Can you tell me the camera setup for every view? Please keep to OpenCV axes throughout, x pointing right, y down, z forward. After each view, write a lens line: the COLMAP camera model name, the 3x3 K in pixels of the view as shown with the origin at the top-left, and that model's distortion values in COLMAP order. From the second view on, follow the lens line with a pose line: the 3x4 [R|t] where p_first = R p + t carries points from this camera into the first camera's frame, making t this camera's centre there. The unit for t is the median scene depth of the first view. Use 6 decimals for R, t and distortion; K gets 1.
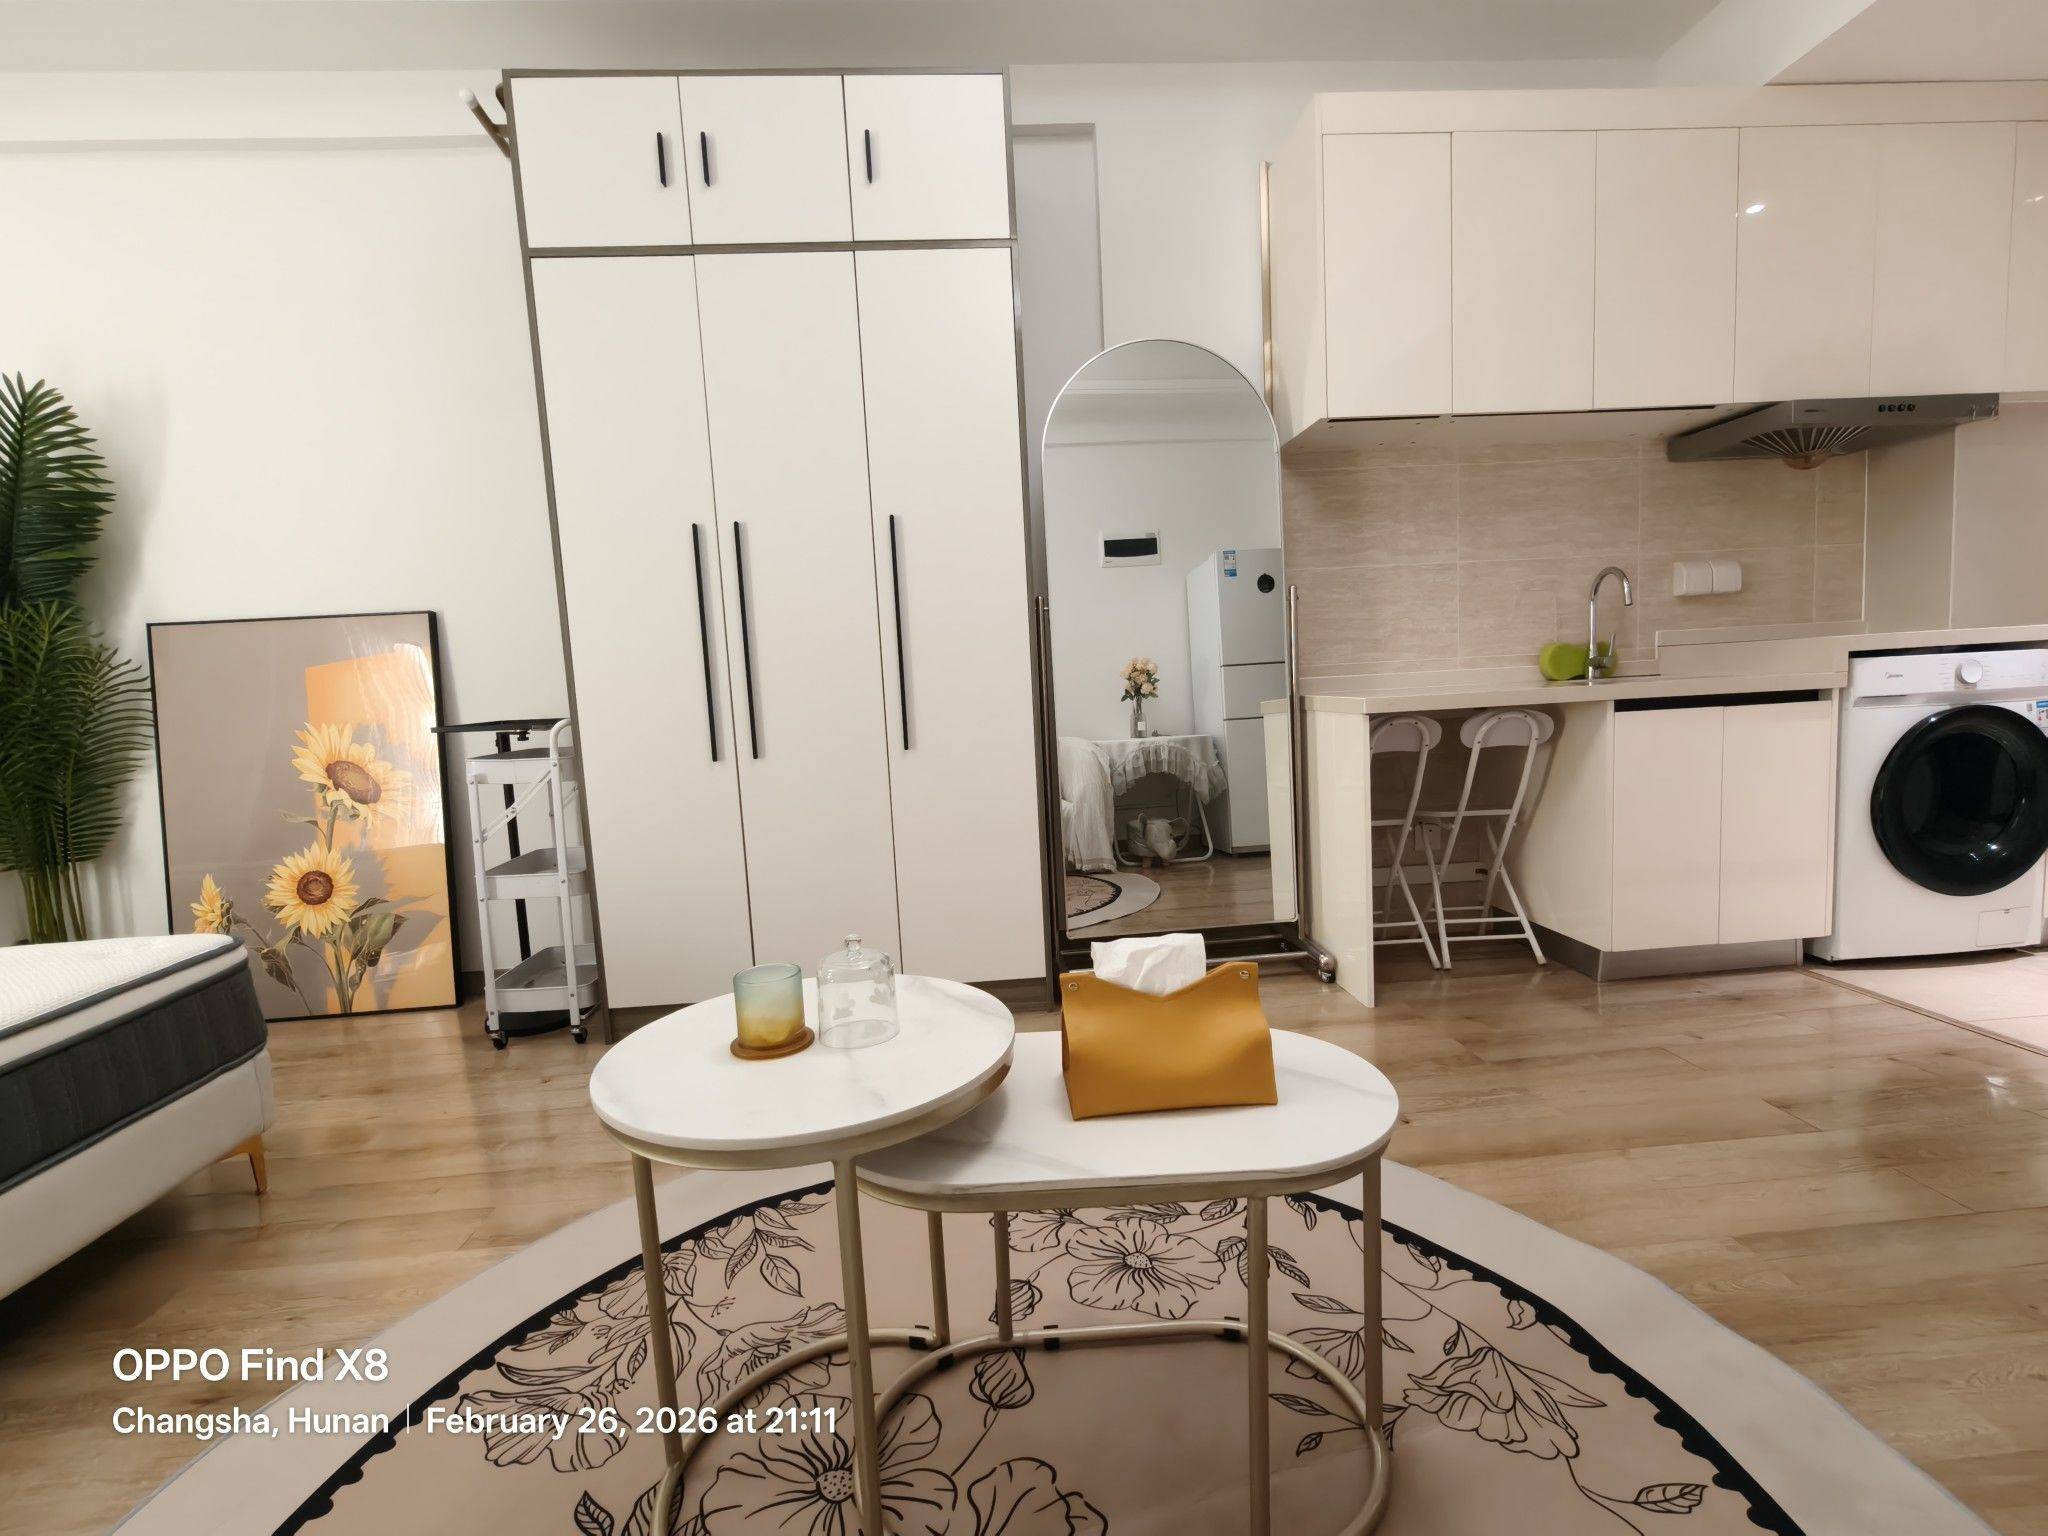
lens RADIAL K [[911.0, 0, 1031.4], [0, 911.0, 763.8], [0, 0, 1]] dist [-0.001311, -0.001044]
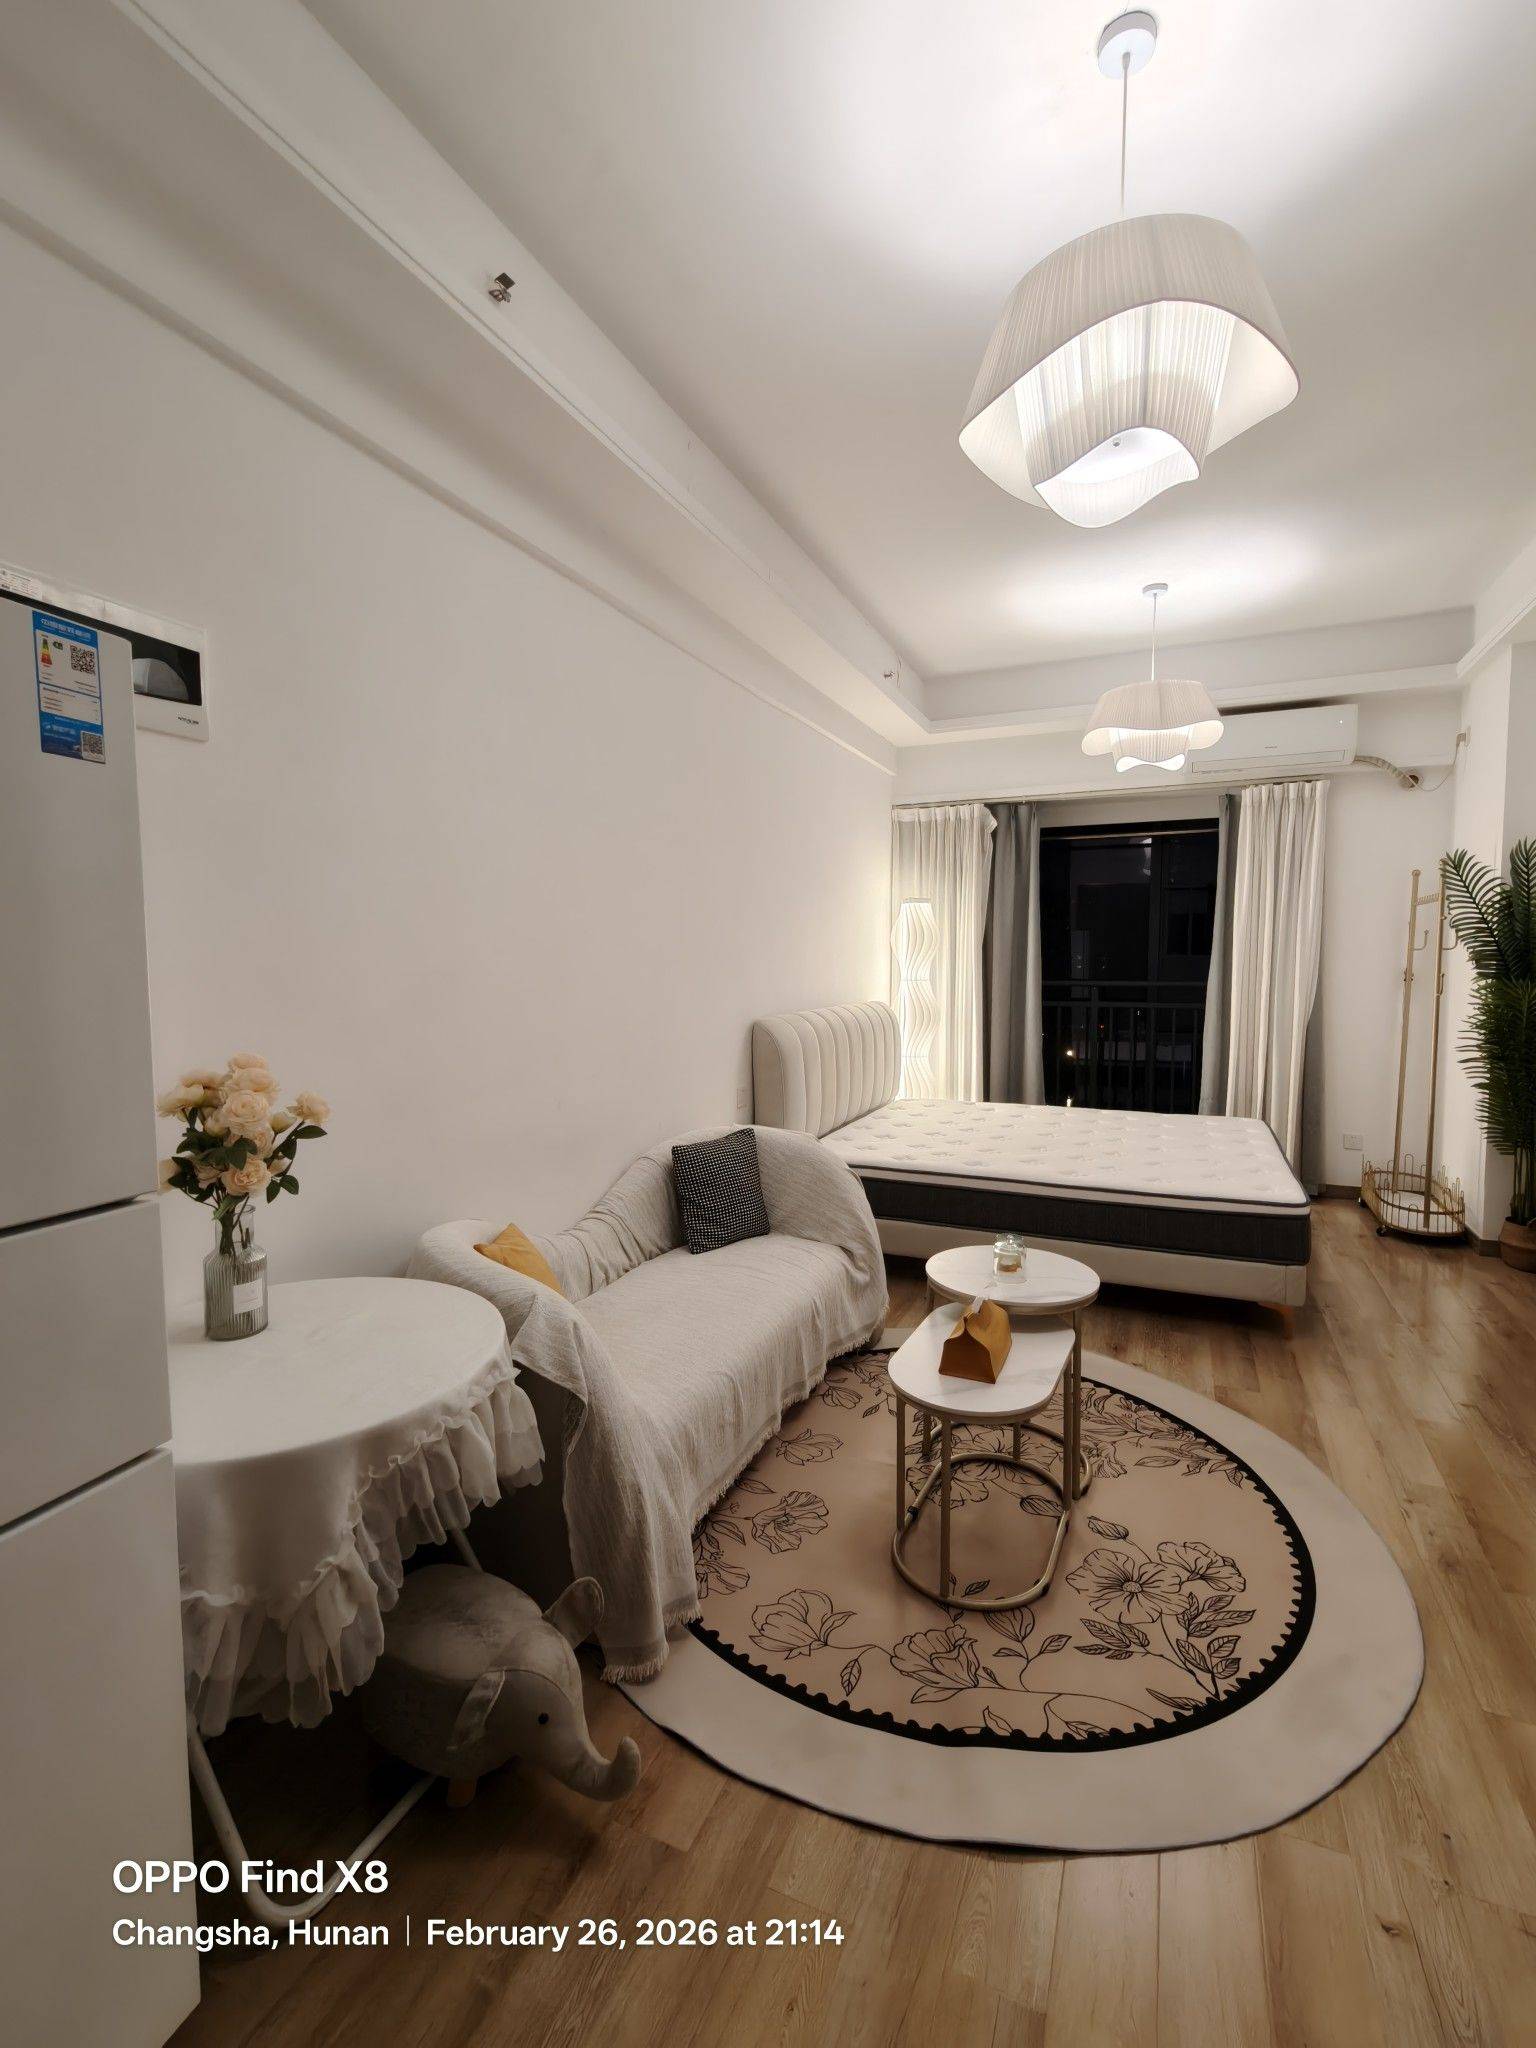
lens RADIAL K [[911.0, 0, 765.8], [0, 911.0, 1028.0], [0, 0, 1]] dist [-0.001311, -0.001044]
pose [[-0.474501, 0.117637, -0.872359, 1.697500], [-0.052164, 0.985531, 0.161271, -0.562353], [0.878708, 0.122029, -0.461499, 1.178504]]
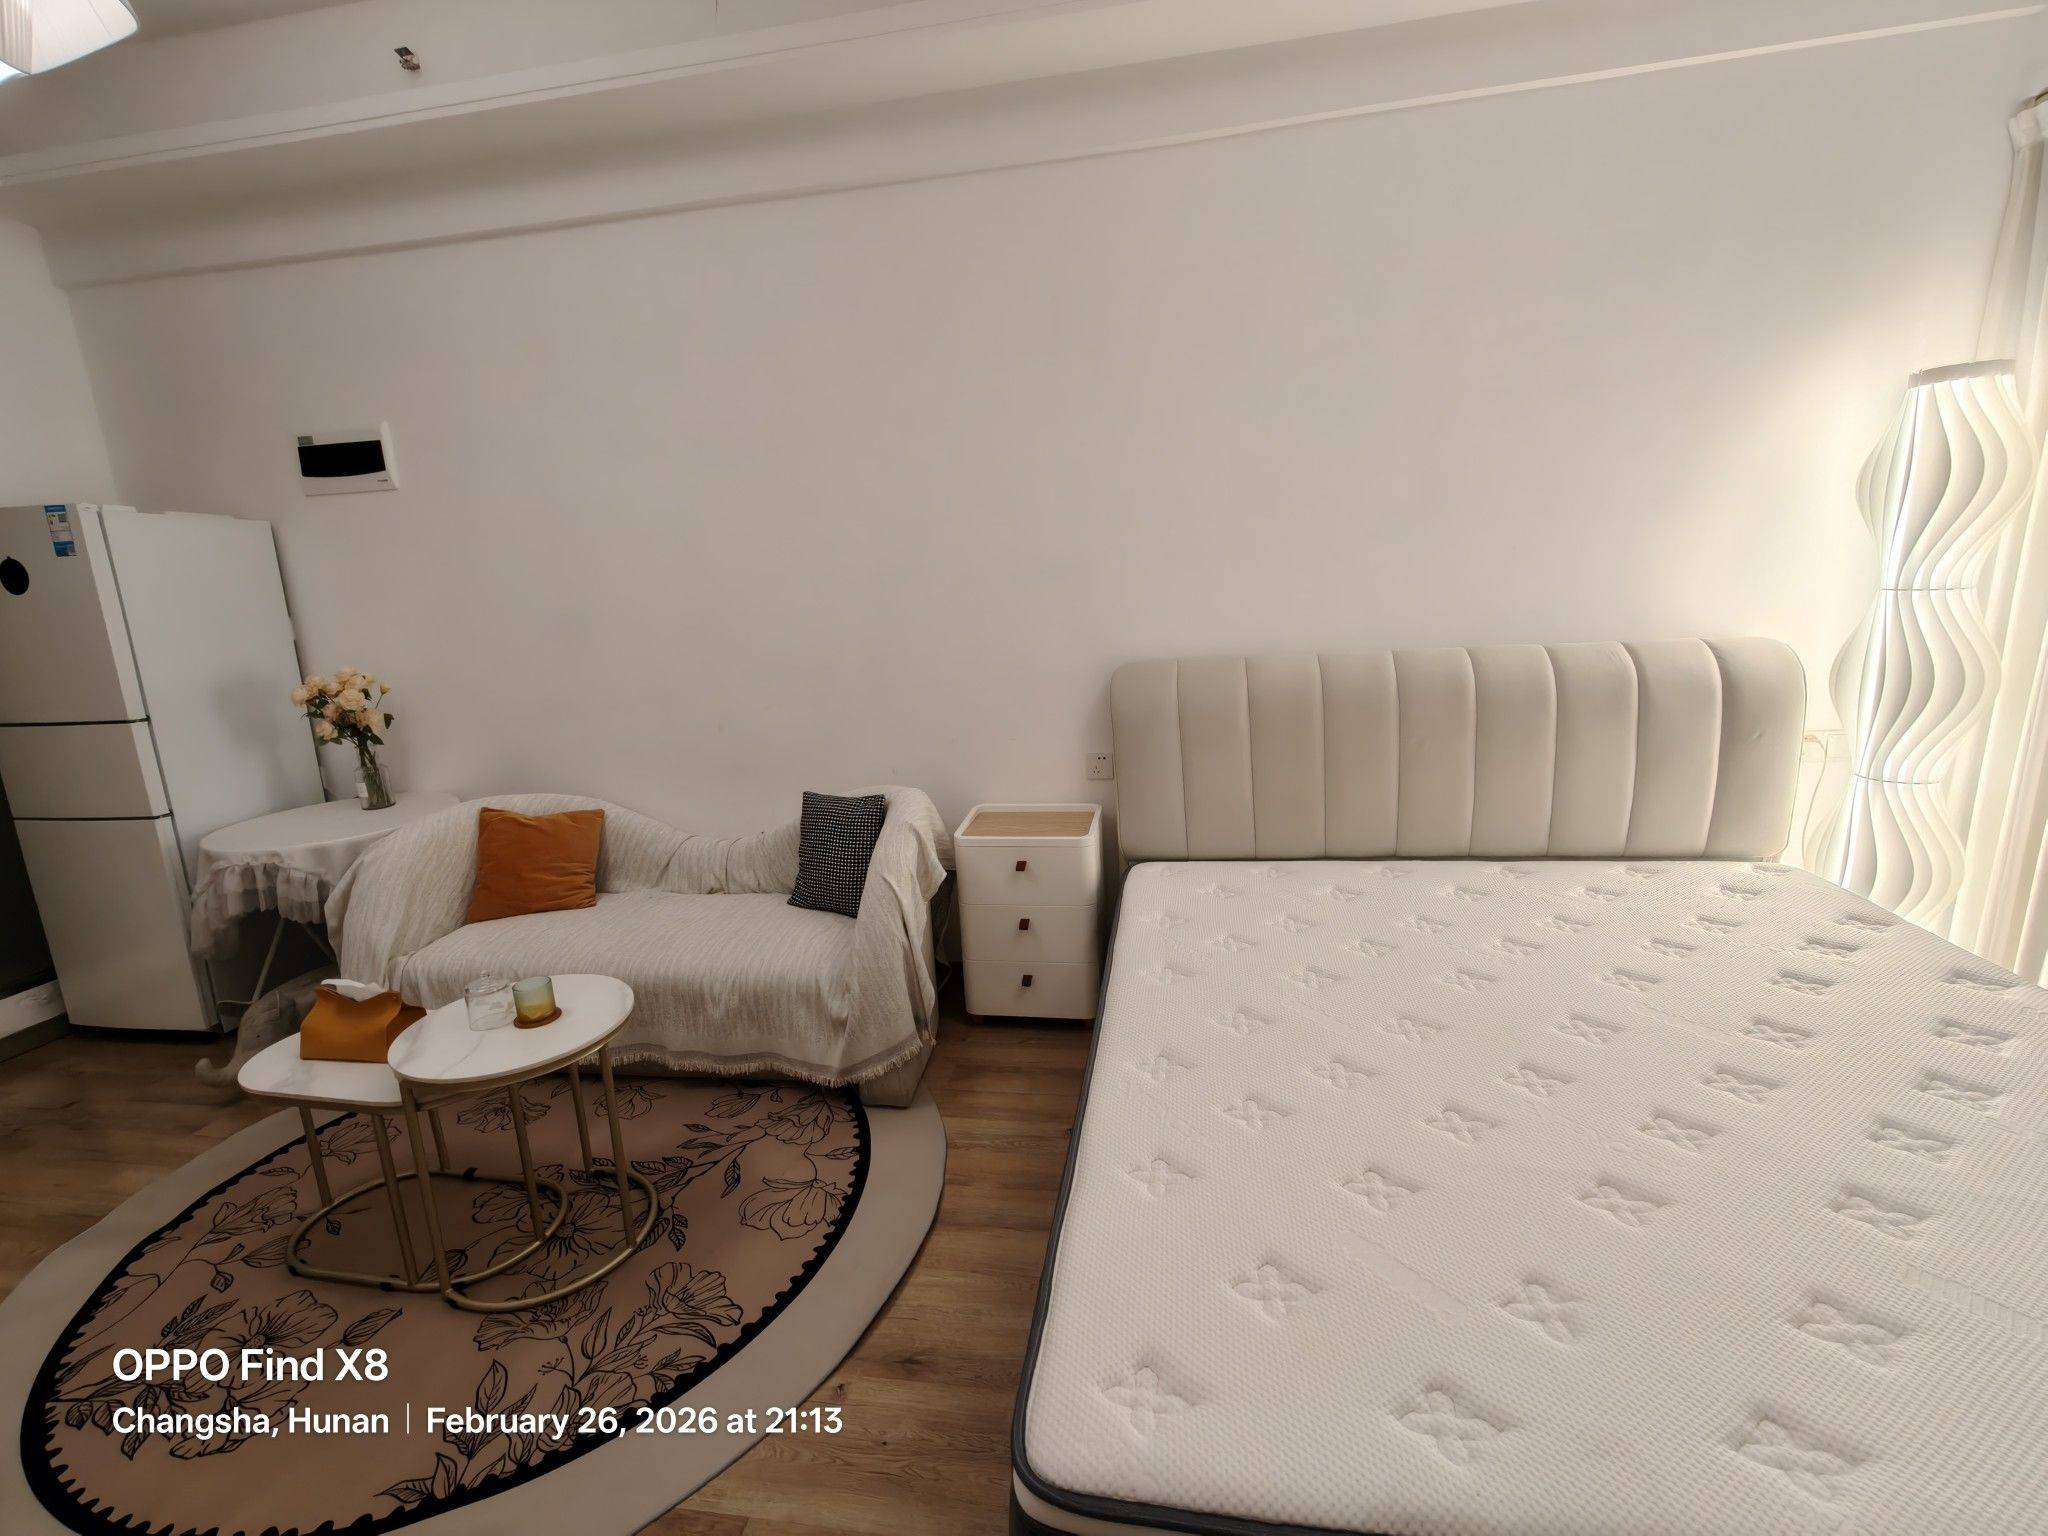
lens RADIAL K [[911.0, 0, 1026.7], [0, 911.0, 774.7], [0, 0, 1]] dist [-0.001311, -0.001044]
pose [[-0.966502, 0.049672, 0.251806, -1.414447], [0.121742, 0.952426, 0.279400, -0.466066], [-0.225948, 0.300696, -0.926569, 1.891726]]
